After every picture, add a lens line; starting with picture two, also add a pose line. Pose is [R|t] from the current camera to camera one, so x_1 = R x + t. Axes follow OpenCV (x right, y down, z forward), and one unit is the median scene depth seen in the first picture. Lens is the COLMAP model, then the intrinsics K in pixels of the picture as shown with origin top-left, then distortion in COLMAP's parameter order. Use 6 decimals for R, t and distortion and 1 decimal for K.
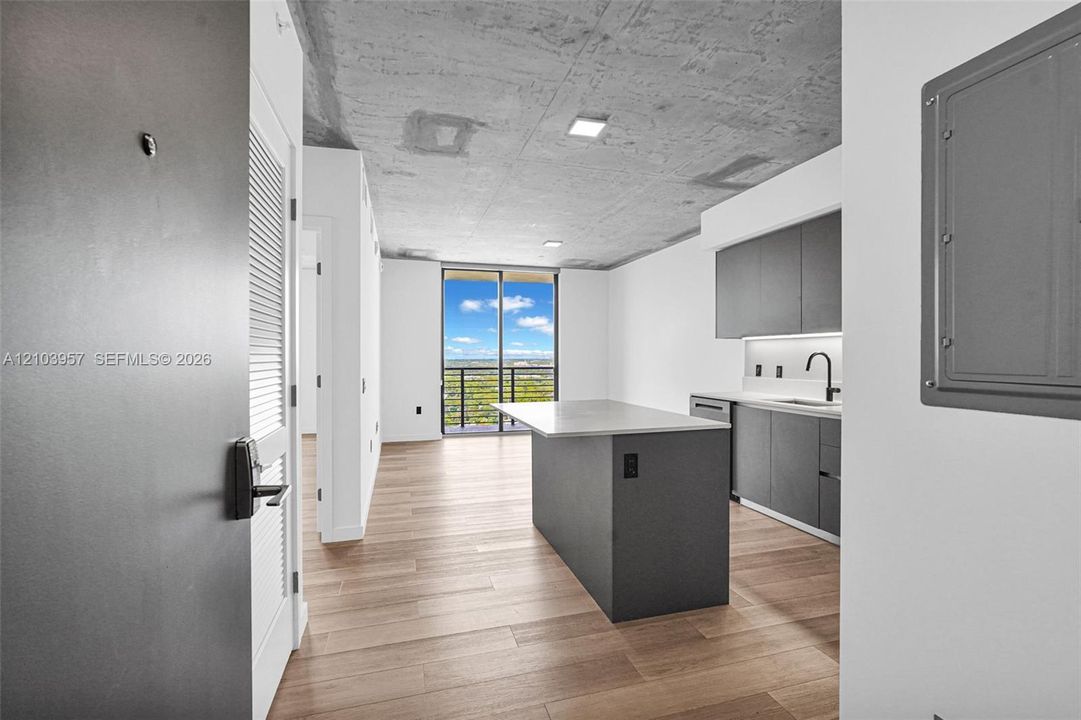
lens RADIAL K [[488.7, 0, 543.4], [0, 488.7, 357.9], [0, 0, 1]] dist [-0.015752, 0.006709]
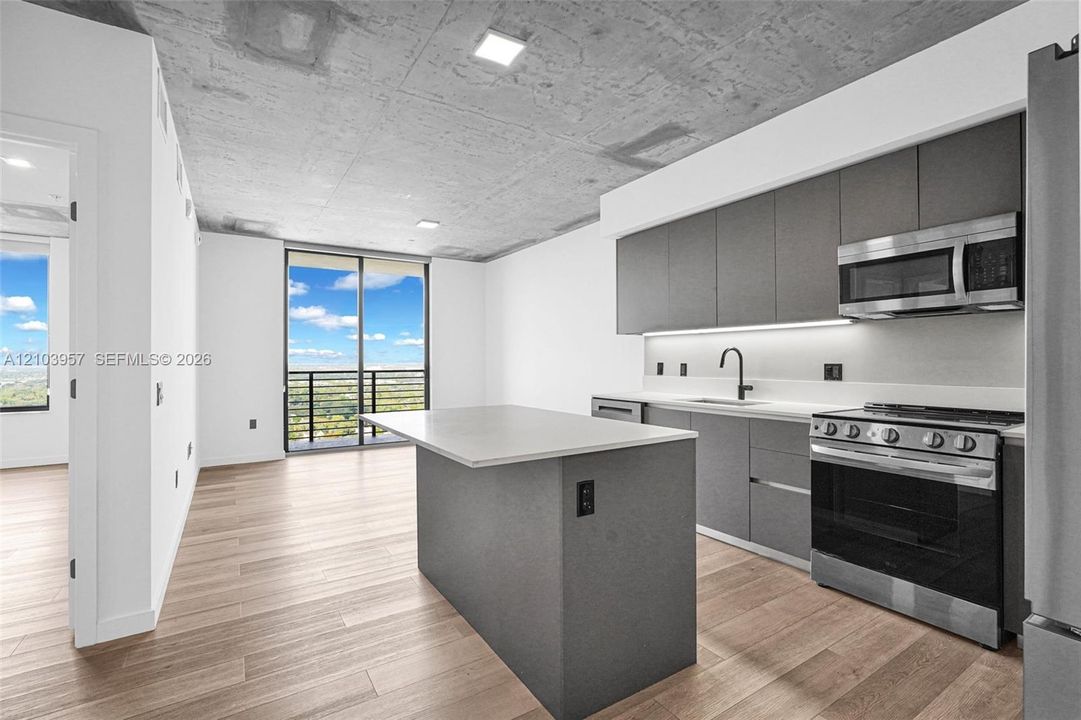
lens RADIAL K [[488.7, 0, 541.0], [0, 488.7, 356.3], [0, 0, 1]] dist [-0.015752, 0.006709]
pose [[0.960257, -0.001210, 0.279116, -0.048150], [0.004373, 0.999933, -0.010710, 0.013736], [-0.279084, 0.011505, 0.960198, 0.202415]]
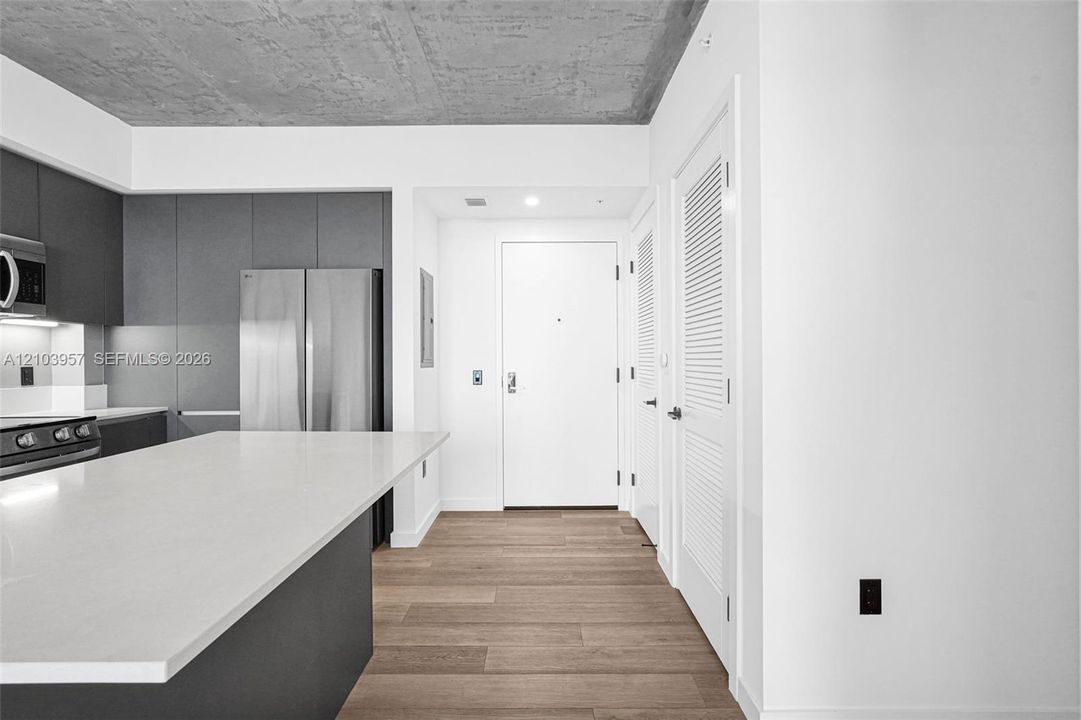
lens RADIAL K [[488.7, 0, 542.5], [0, 488.7, 357.8], [0, 0, 1]] dist [-0.015752, 0.006709]
pose [[-0.960725, 0.007076, 0.277412, -0.234533], [0.007636, 0.999970, 0.000936, 0.010788], [-0.277397, 0.003018, -0.960751, 1.042327]]
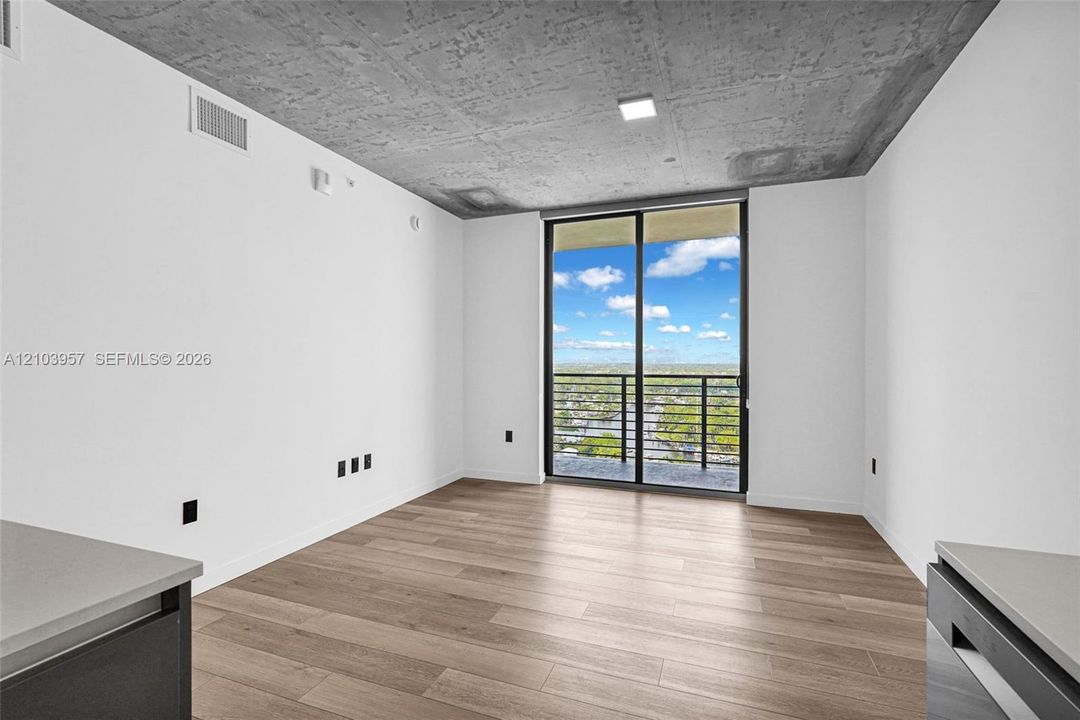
lens RADIAL K [[488.3, 0, 543.1], [0, 488.3, 359.9], [0, 0, 1]] dist [-0.015752, 0.006709]
pose [[0.800130, 0.000258, -0.599826, 0.356944], [-0.004253, 0.999977, -0.005243, 0.007876], [0.599811, 0.006746, 0.800113, 0.945439]]
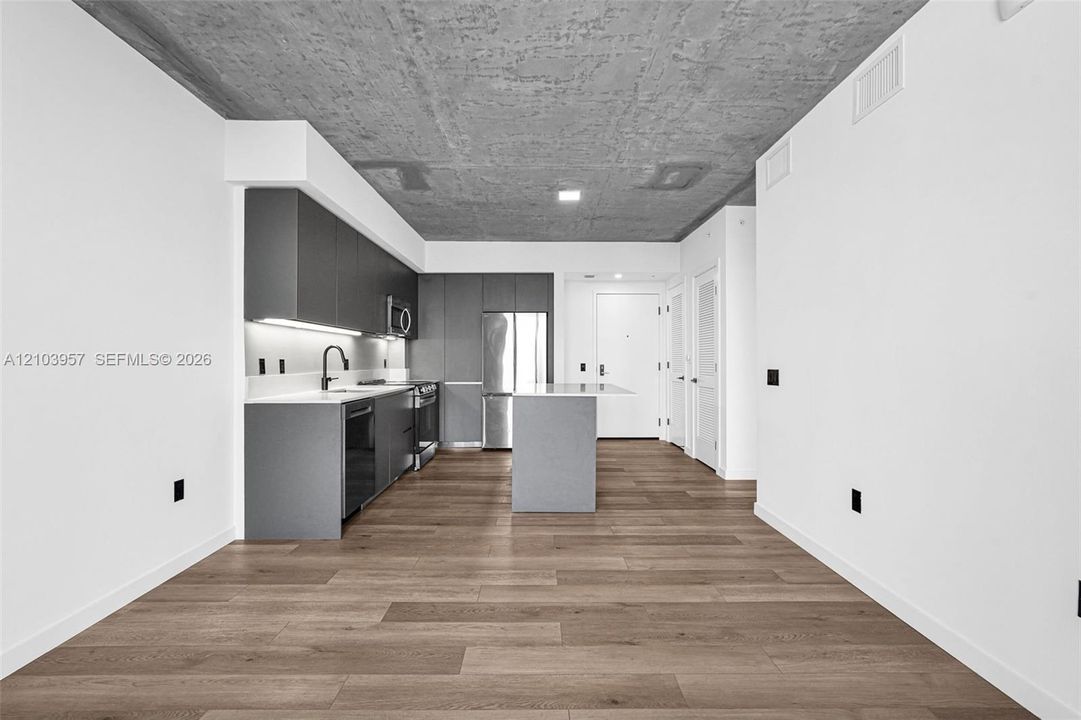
lens RADIAL K [[488.7, 0, 540.6], [0, 488.7, 356.4], [0, 0, 1]] dist [-0.015752, 0.006709]
pose [[-0.960195, 0.002434, 0.279318, -0.189532], [0.001205, 0.999989, -0.004572, 0.018752], [-0.279326, -0.004054, -0.960188, 1.934761]]
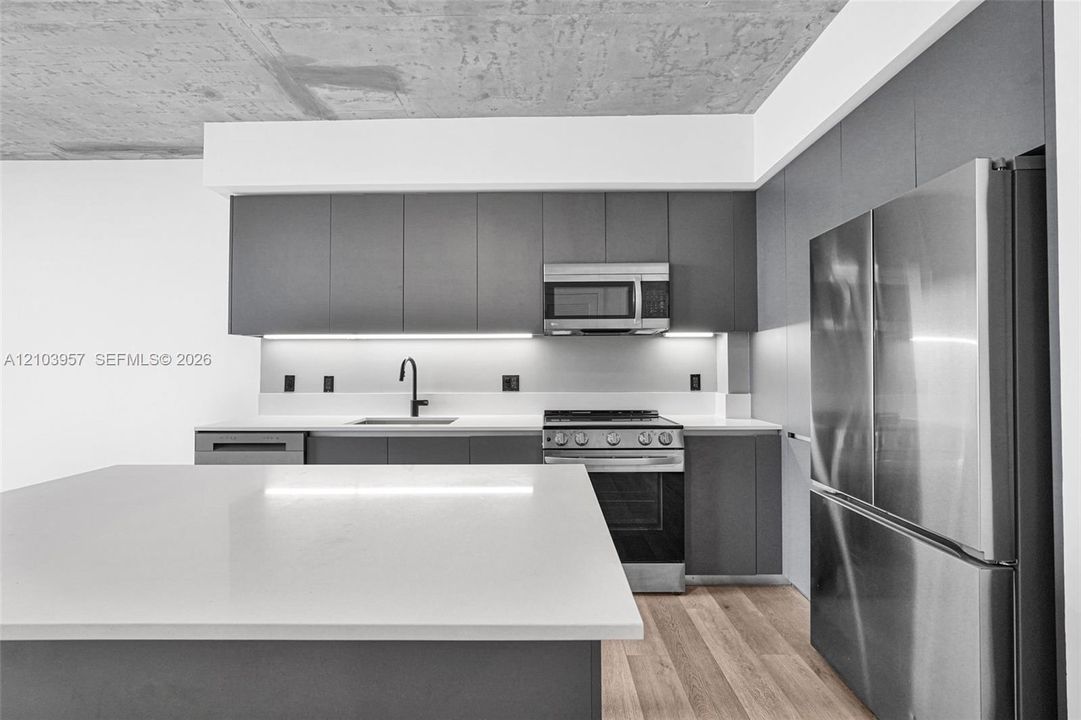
lens RADIAL K [[488.7, 0, 538.6], [0, 488.7, 358.1], [0, 0, 1]] dist [-0.015752, 0.006709]
pose [[0.290893, 0.016311, 0.956617, -0.154683], [0.005839, 0.999806, -0.018823, 0.005866], [-0.956738, 0.011061, 0.290741, 0.555123]]
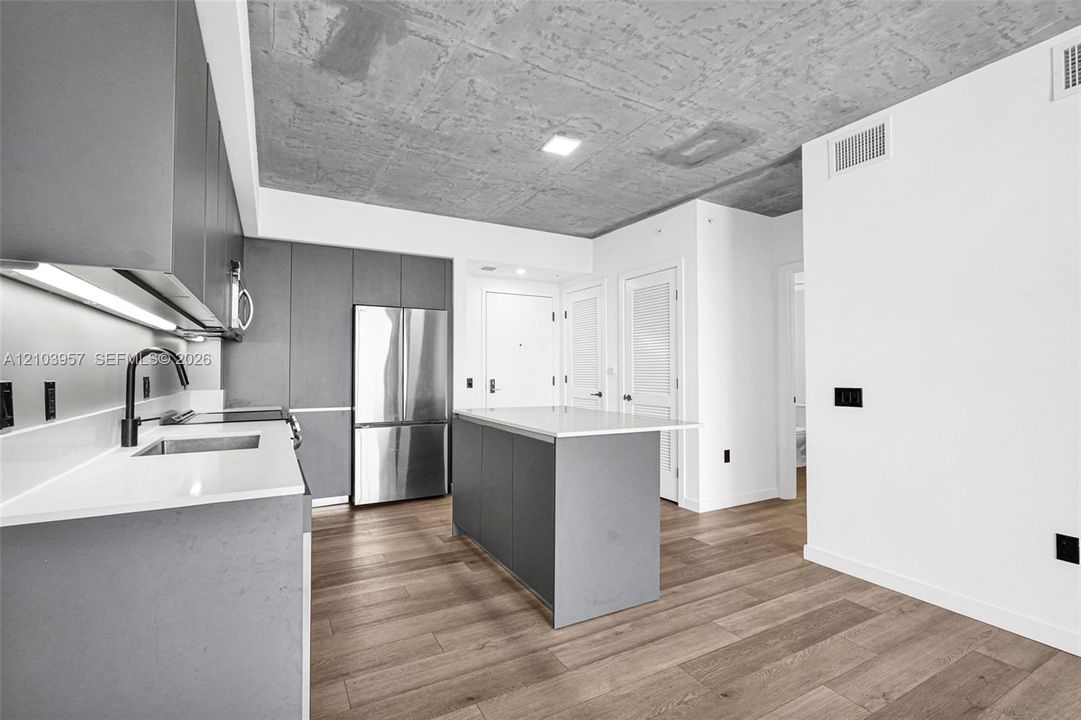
lens RADIAL K [[488.7, 0, 539.3], [0, 488.7, 358.9], [0, 0, 1]] dist [-0.015752, 0.006709]
pose [[-0.976523, -0.004486, -0.215368, 0.285744], [-0.000192, 0.999801, -0.019954, 0.008826], [0.215415, -0.019445, -0.976329, 1.591900]]
